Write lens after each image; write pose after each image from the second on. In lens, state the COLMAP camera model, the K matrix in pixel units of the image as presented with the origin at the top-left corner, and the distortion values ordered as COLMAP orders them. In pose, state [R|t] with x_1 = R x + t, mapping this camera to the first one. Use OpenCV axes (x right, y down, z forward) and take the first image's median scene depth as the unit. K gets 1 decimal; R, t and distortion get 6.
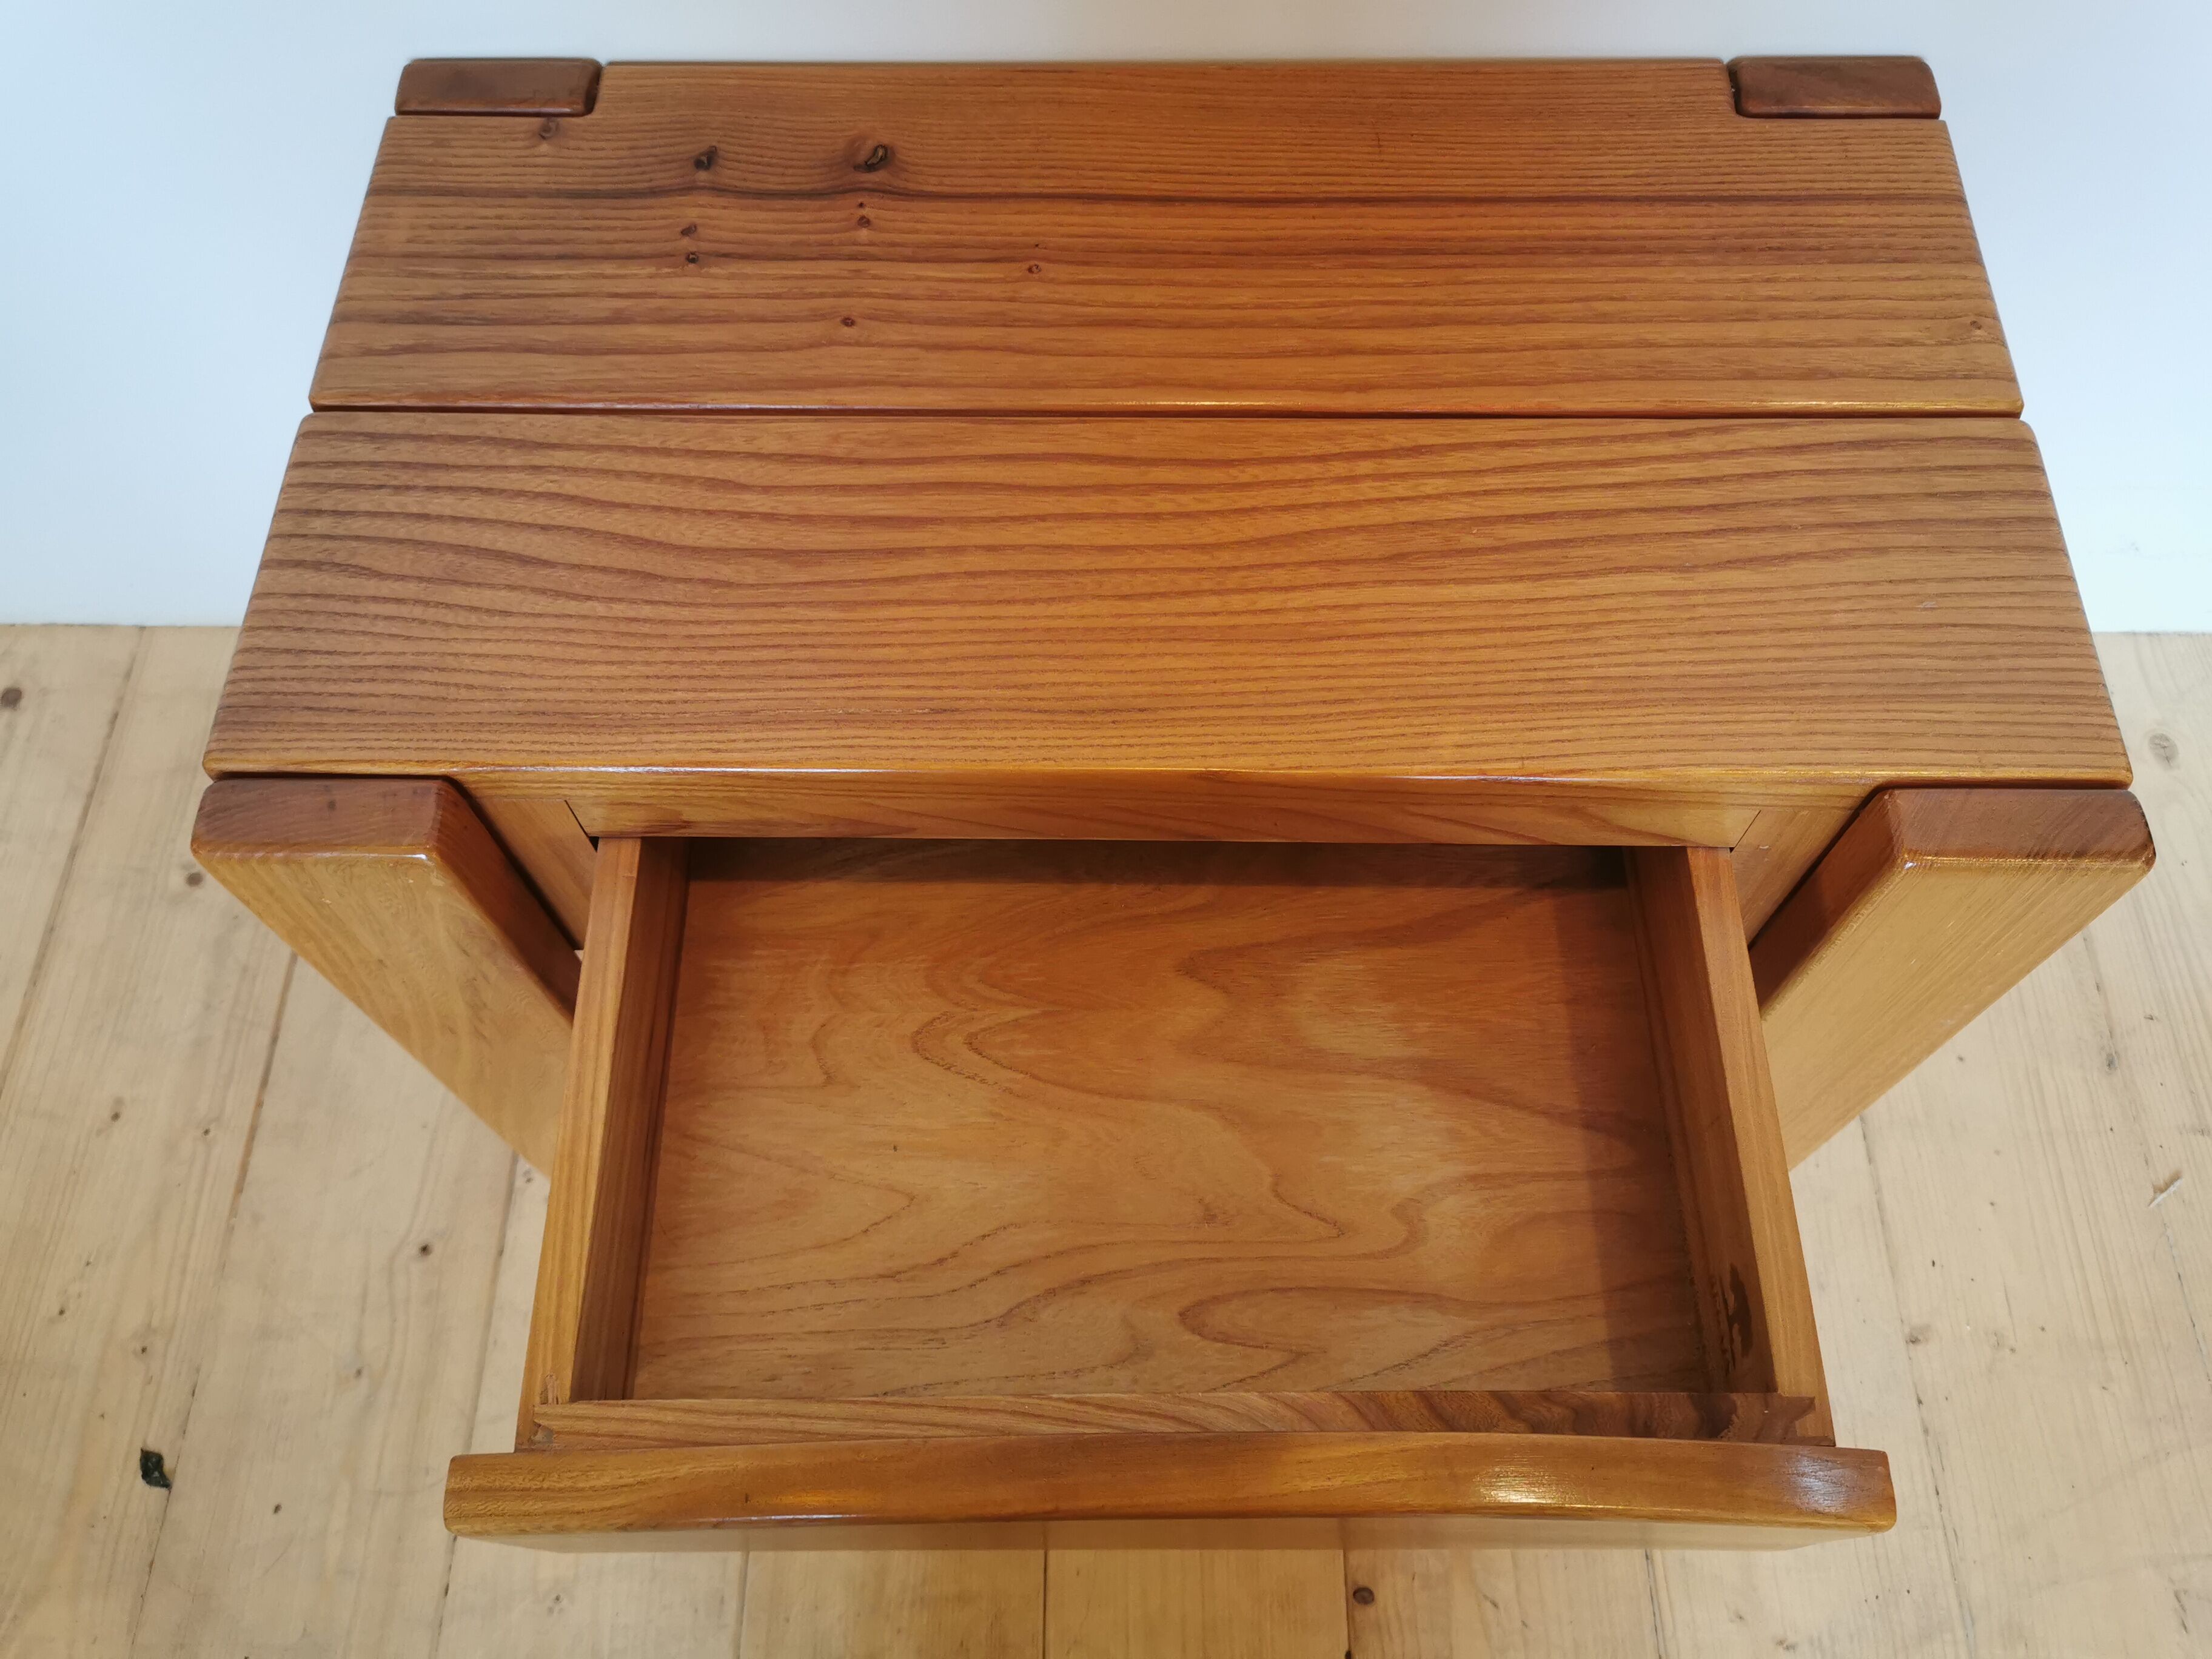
lens RADIAL K [[1718.9, 0, 1109.7], [0, 1718.9, 829.1], [0, 0, 1]] dist [0.030779, -0.007967]
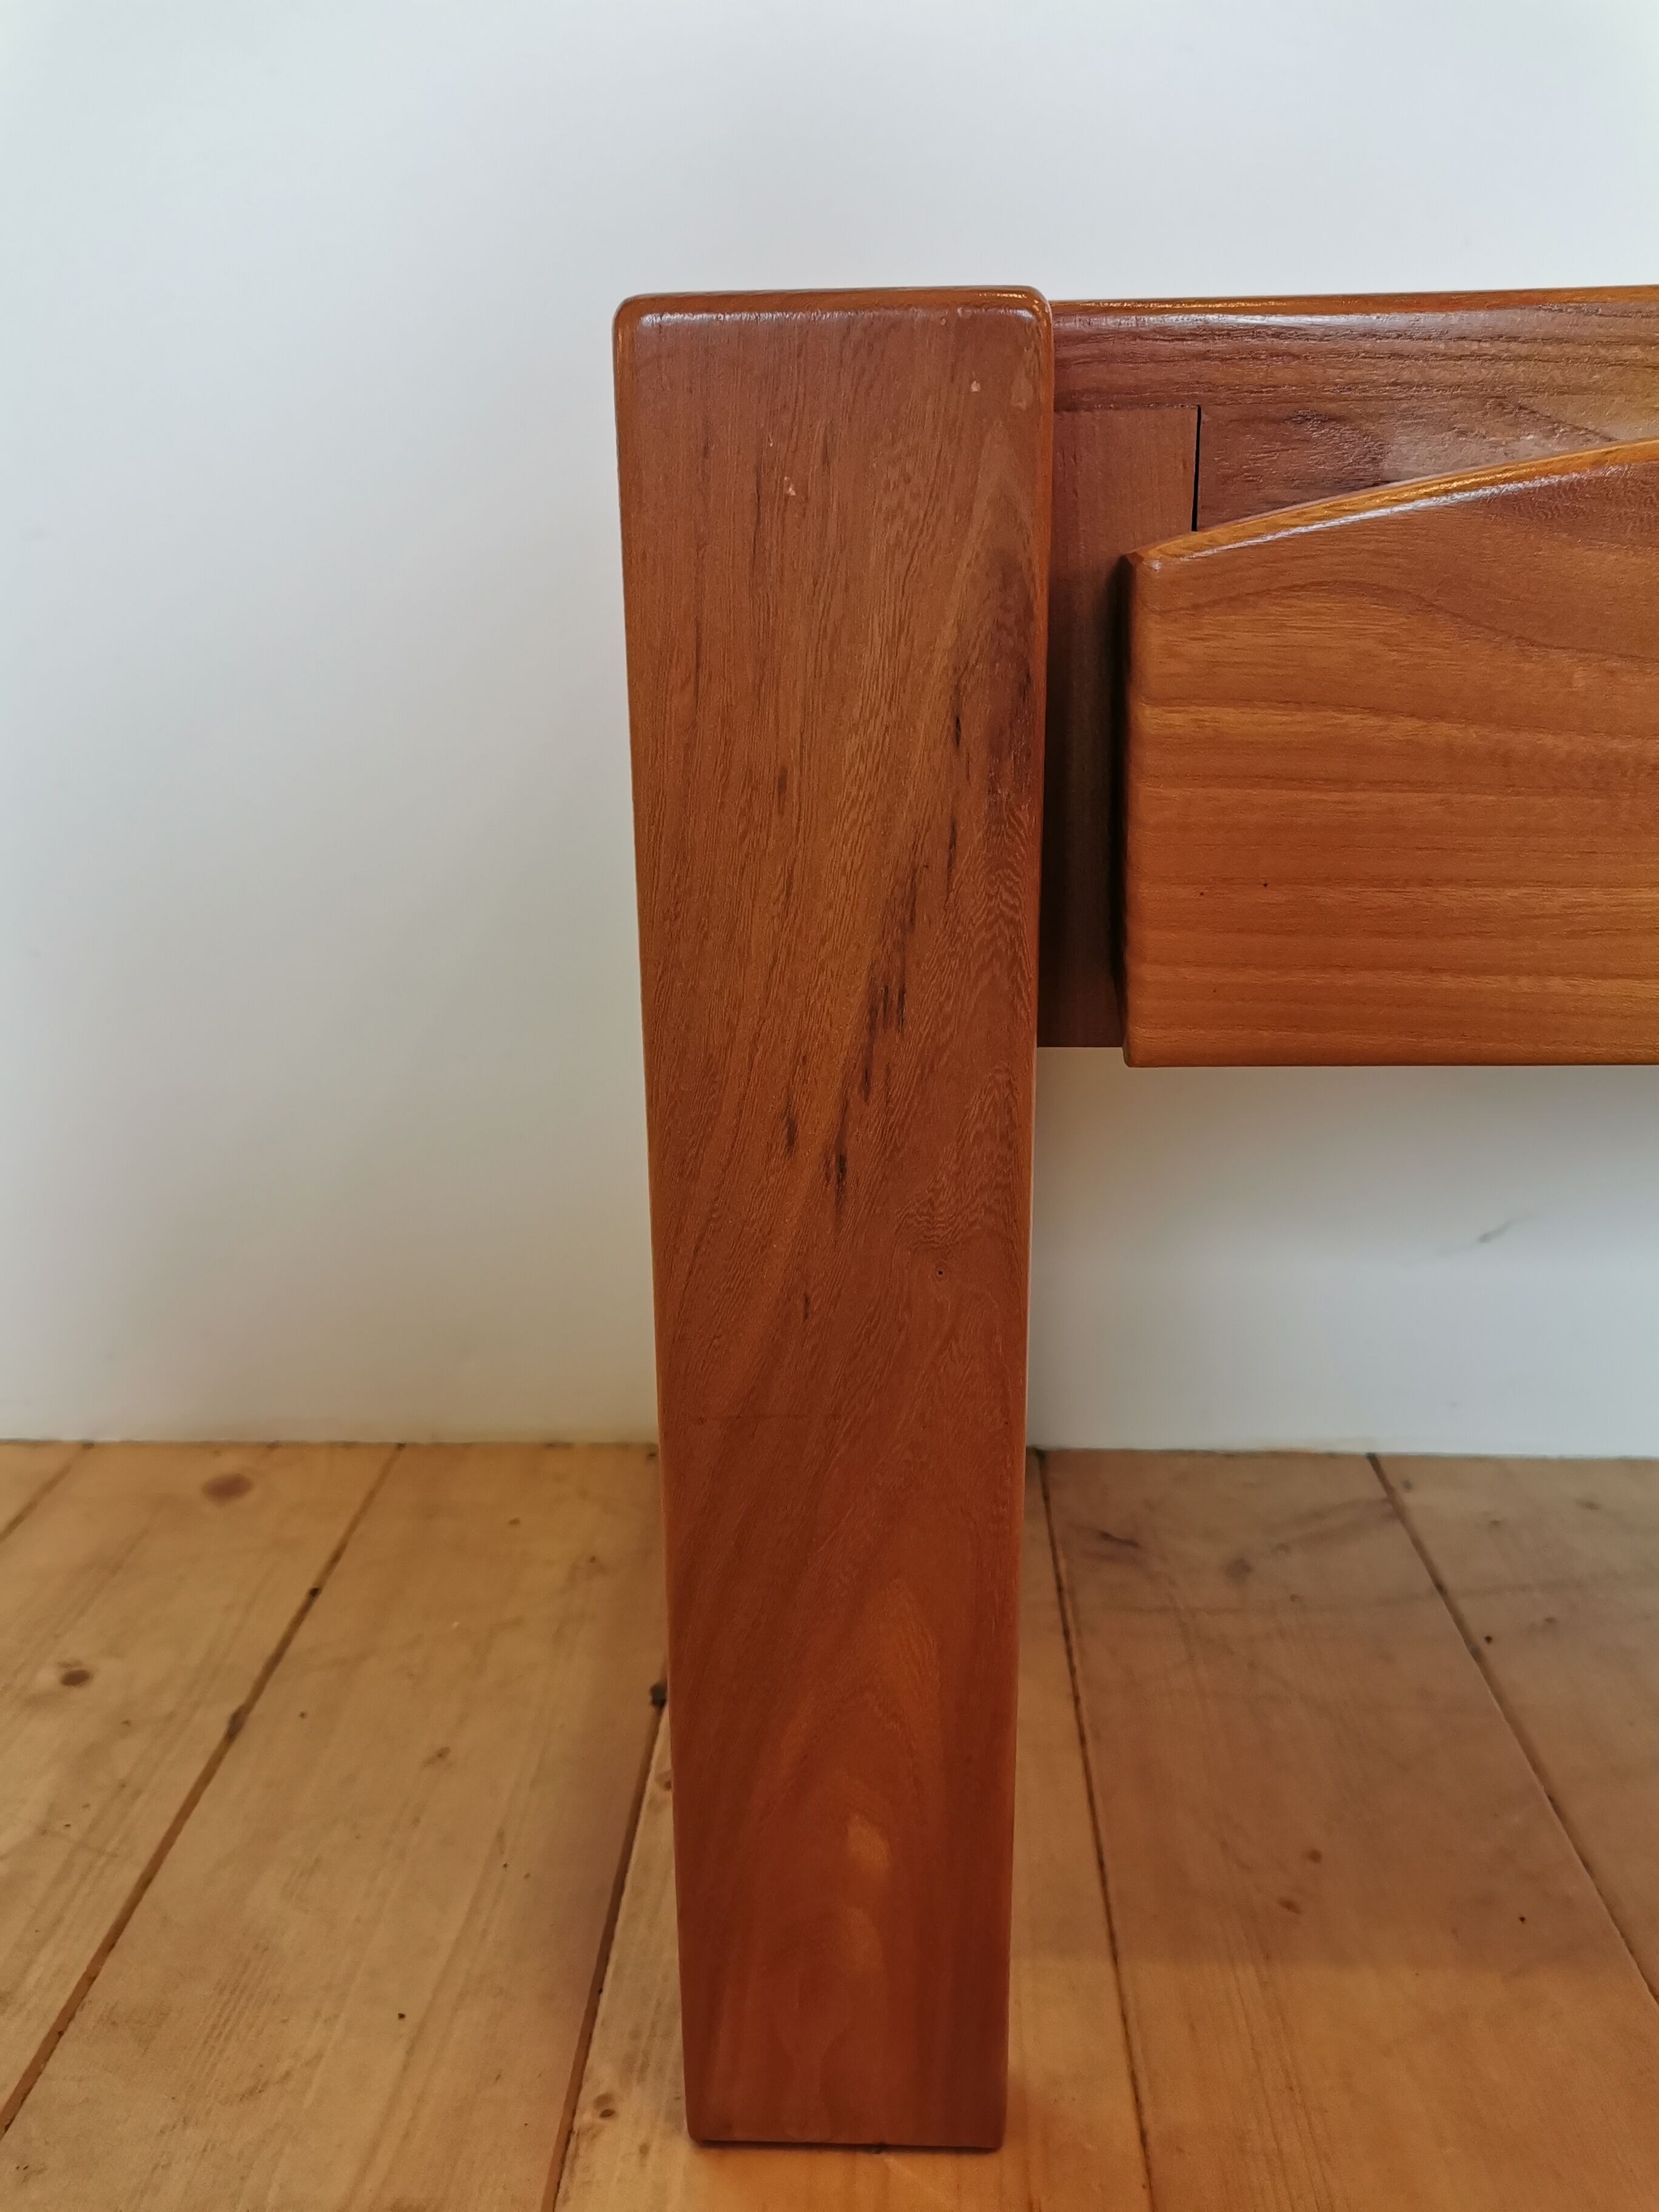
lens RADIAL K [[1750.7, 0, 829.5], [0, 1750.7, 1106.0], [0, 0, 1]] dist [0.022094, -0.003054]
pose [[0.999078, 0.005786, -0.042534, -0.364970], [-0.034765, 0.690291, -0.722697, 0.514295], [0.025179, 0.723509, 0.689856, 0.663564]]
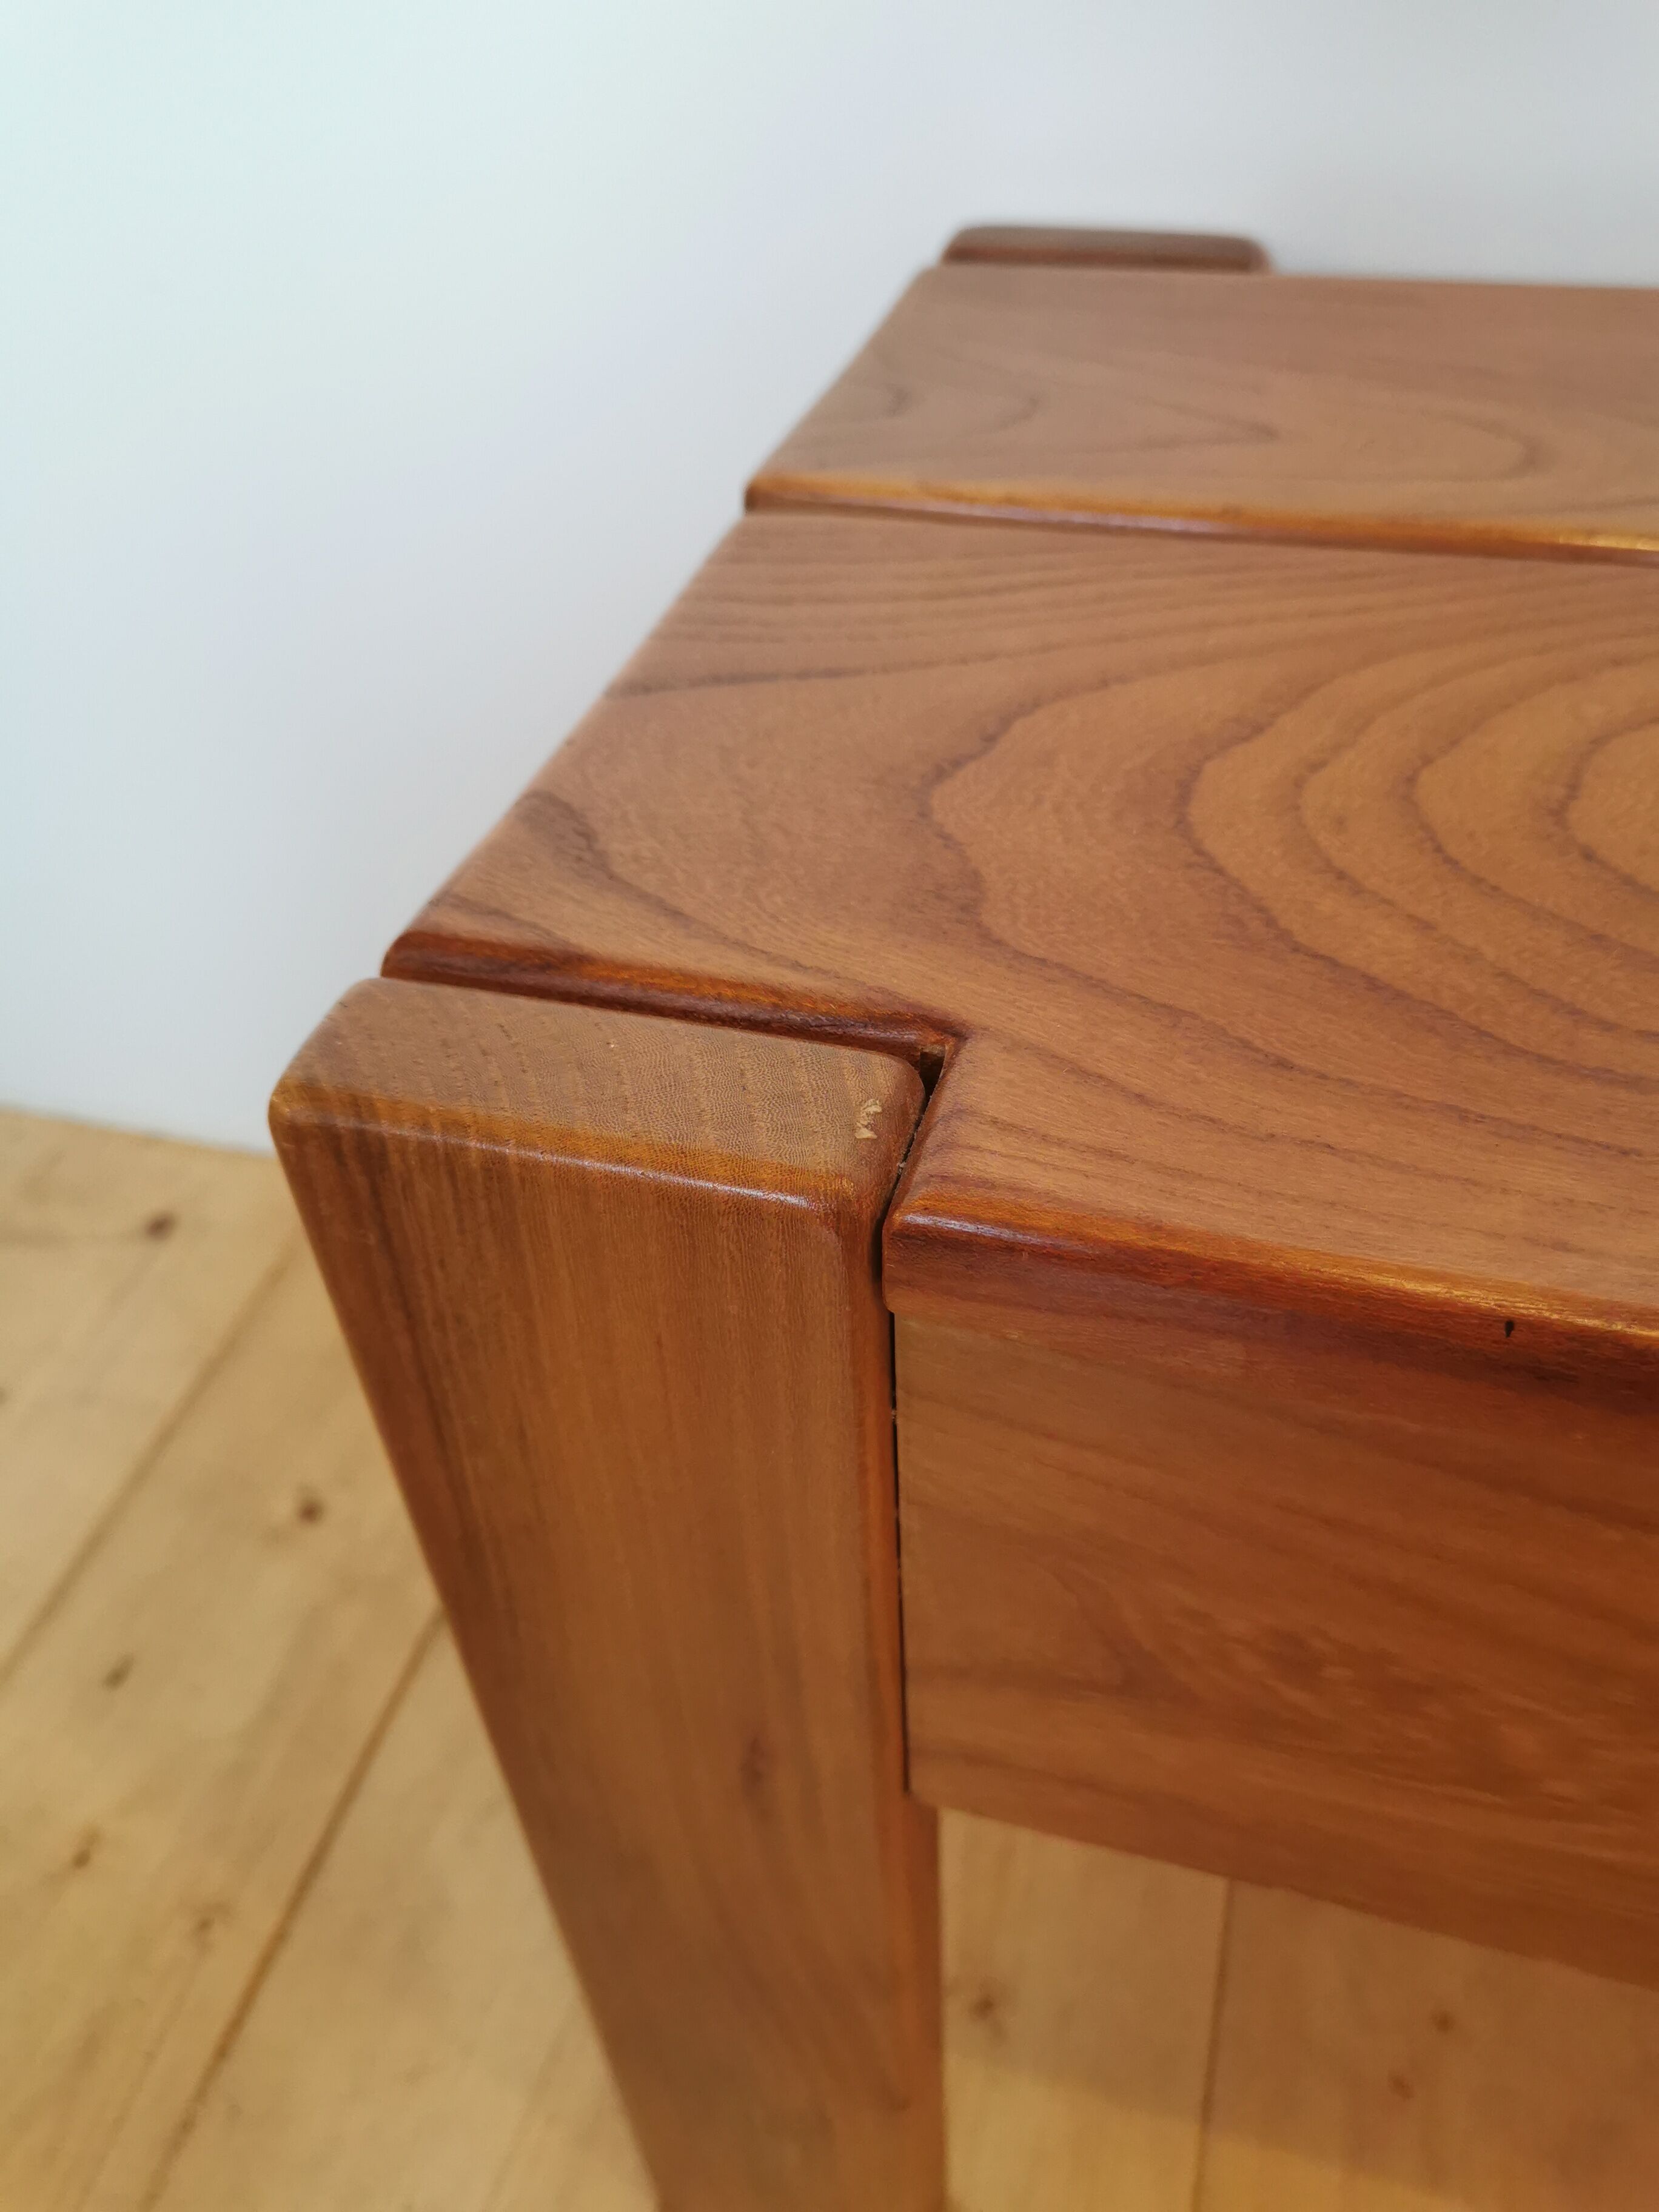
lens RADIAL K [[1777.5, 0, 823.8], [0, 1777.5, 1099.8], [0, 0, 1]] dist [0.007276, -0.002080]
pose [[0.961914, 0.152155, -0.227089, -0.324575], [-0.223564, 0.915939, -0.333278, 0.103305], [0.157289, 0.371354, 0.915072, 0.543219]]
